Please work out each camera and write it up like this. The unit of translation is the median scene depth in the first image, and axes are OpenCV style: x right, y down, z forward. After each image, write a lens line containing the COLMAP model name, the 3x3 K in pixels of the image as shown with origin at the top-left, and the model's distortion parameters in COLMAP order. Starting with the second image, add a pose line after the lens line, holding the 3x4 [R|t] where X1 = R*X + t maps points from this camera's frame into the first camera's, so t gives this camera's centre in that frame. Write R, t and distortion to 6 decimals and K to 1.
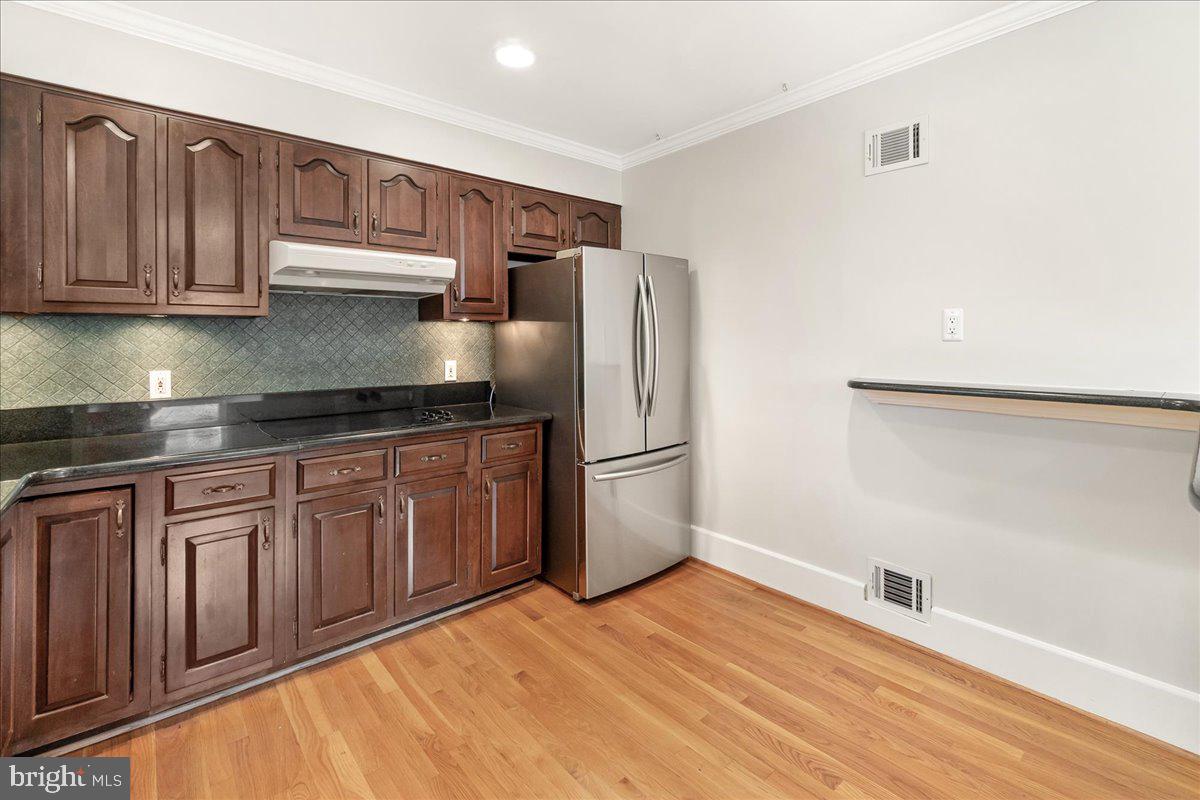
lens RADIAL K [[521.3, 0, 600.0], [0, 521.3, 400.0], [0, 0, 1]] dist [0.000850, 0.000169]
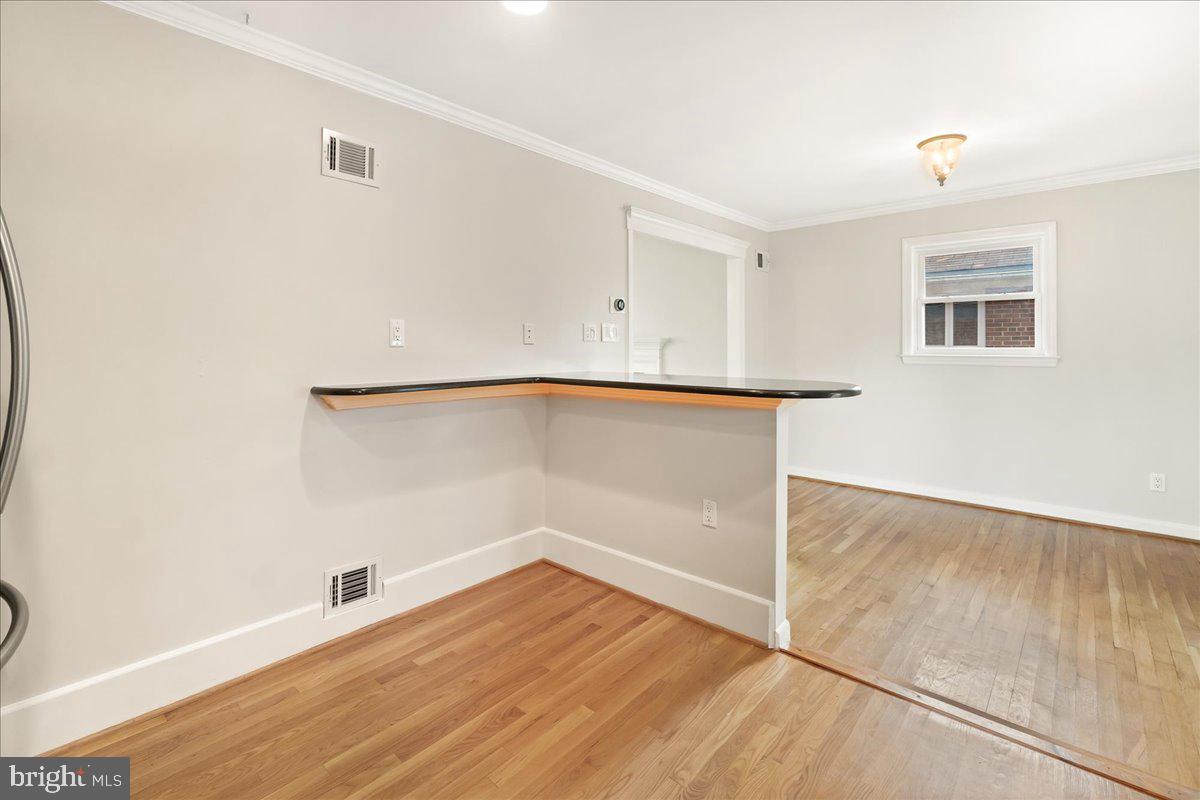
lens RADIAL K [[521.3, 0, 600.0], [0, 521.3, 400.0], [0, 0, 1]] dist [0.000850, 0.000169]
pose [[-0.107134, -0.099119, 0.989292, -0.552369], [0.114595, 0.987156, 0.111315, -0.072097], [-0.987619, 0.125293, -0.094399, 0.664939]]
